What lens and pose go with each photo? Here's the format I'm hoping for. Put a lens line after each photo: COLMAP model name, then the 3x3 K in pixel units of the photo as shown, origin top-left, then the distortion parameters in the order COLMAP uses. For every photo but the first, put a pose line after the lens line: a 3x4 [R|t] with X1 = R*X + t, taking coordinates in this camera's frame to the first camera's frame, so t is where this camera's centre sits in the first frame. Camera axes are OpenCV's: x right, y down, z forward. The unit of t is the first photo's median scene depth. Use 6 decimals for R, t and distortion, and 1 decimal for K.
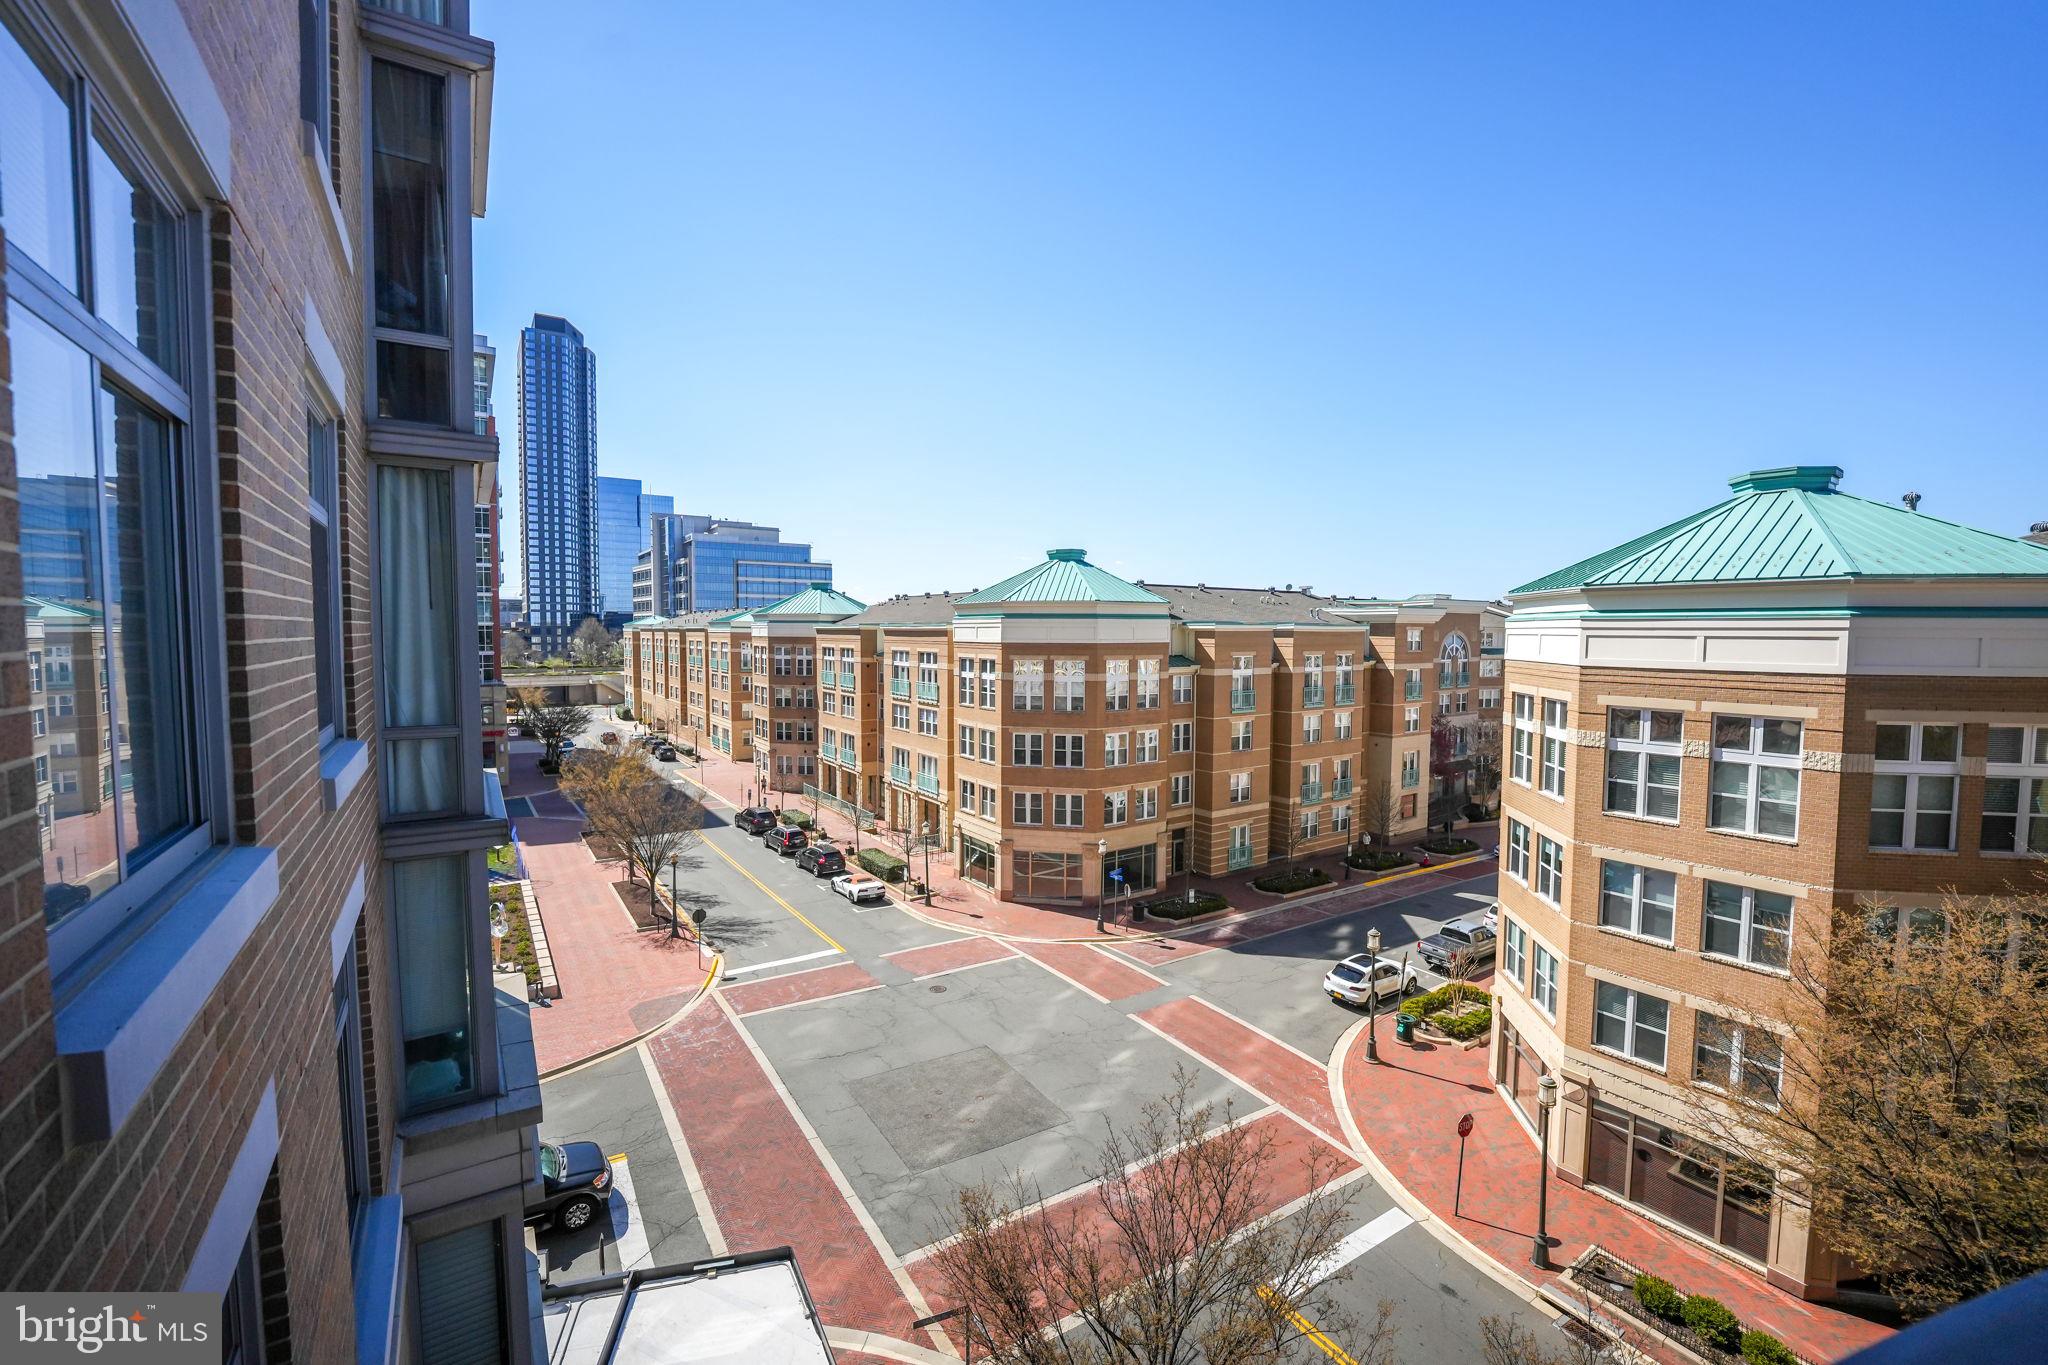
lens RADIAL K [[833.9, 0, 1015.0], [0, 833.9, 677.3], [0, 0, 1]] dist [-0.025137, 0.003758]
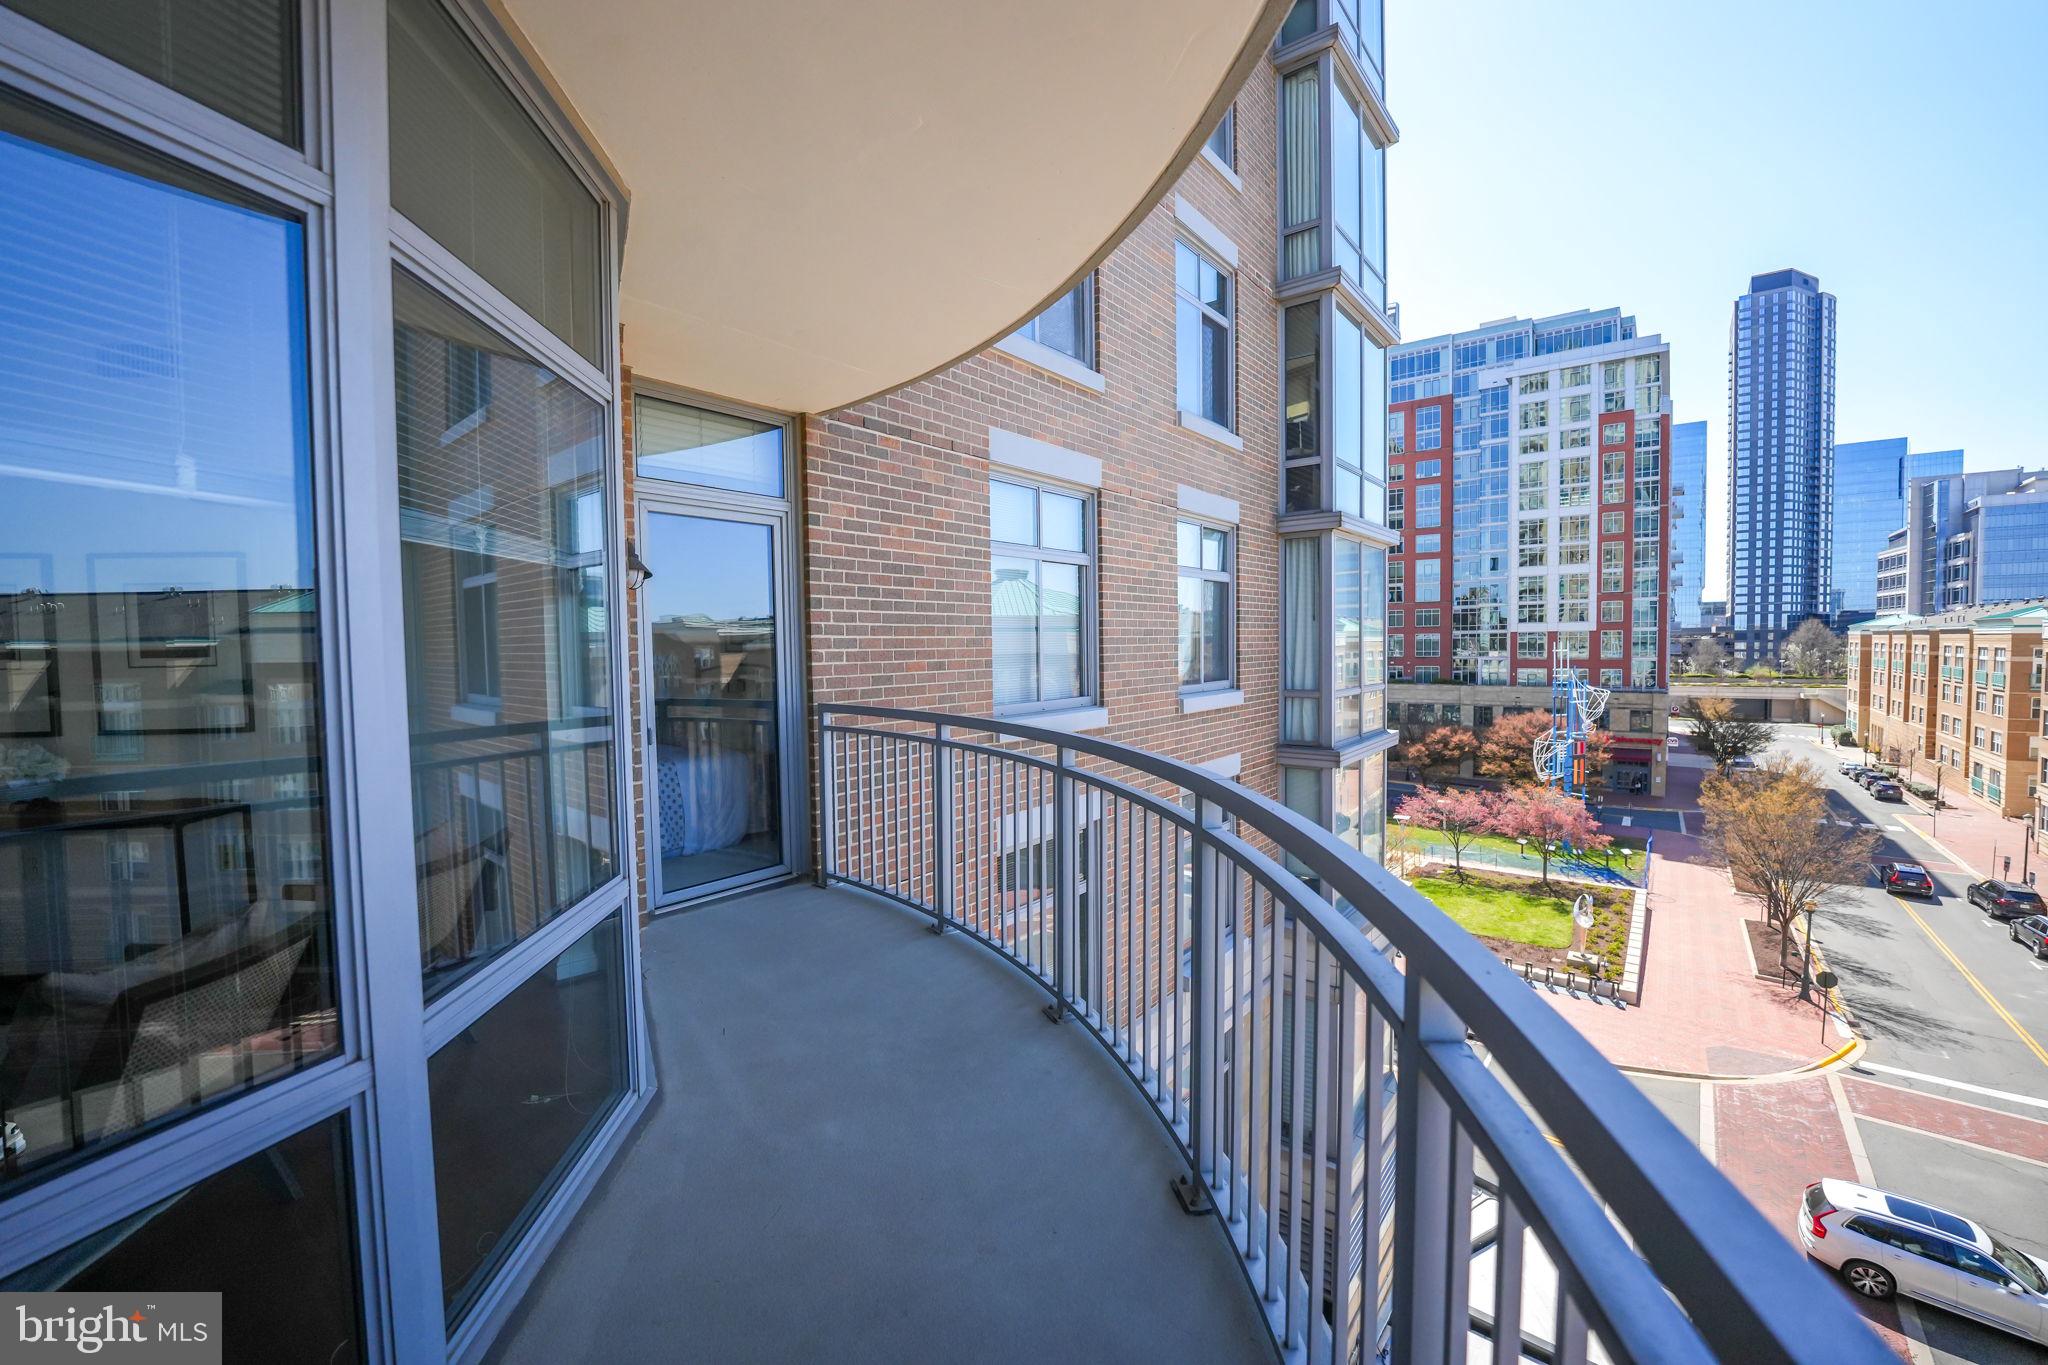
lens RADIAL K [[833.9, 0, 1022.5], [0, 833.9, 679.5], [0, 0, 1]] dist [-0.025137, 0.003758]
pose [[0.307948, 0.032784, -0.950838, 0.098194], [-0.038242, 0.999025, 0.022060, 0.002924], [0.950634, 0.029569, 0.308901, -0.009921]]
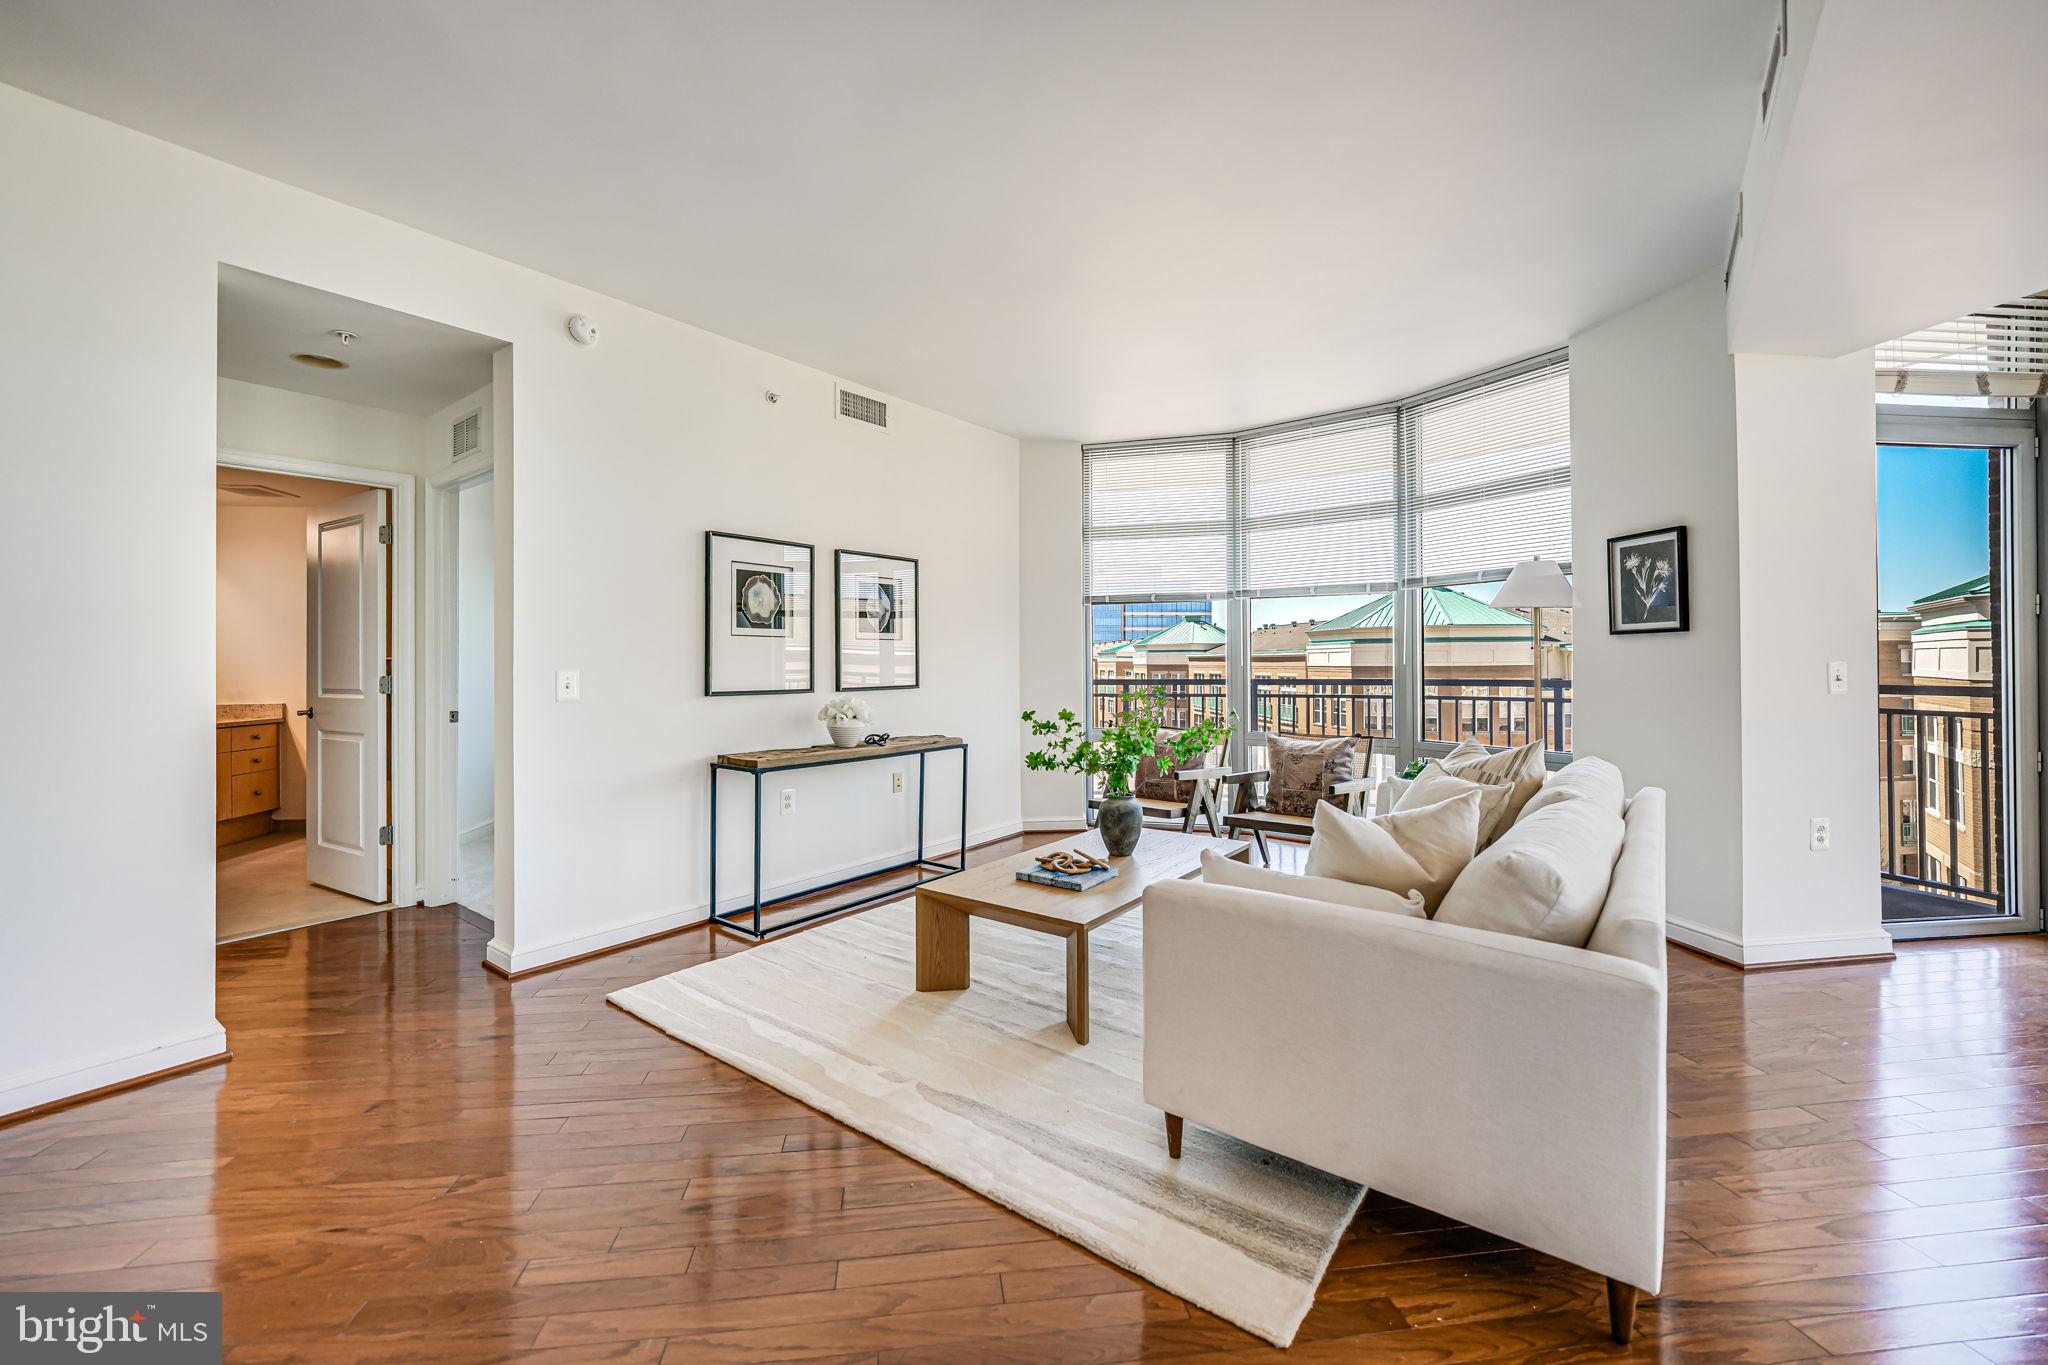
lens RADIAL K [[833.9, 0, 1005.5], [0, 833.9, 648.1], [0, 0, 1]] dist [-0.025137, 0.003758]
pose [[0.892842, -0.017007, -0.450050, 0.062249], [-0.015364, 0.997555, -0.068176, 0.012623], [0.450109, 0.067785, 0.890397, -0.132658]]
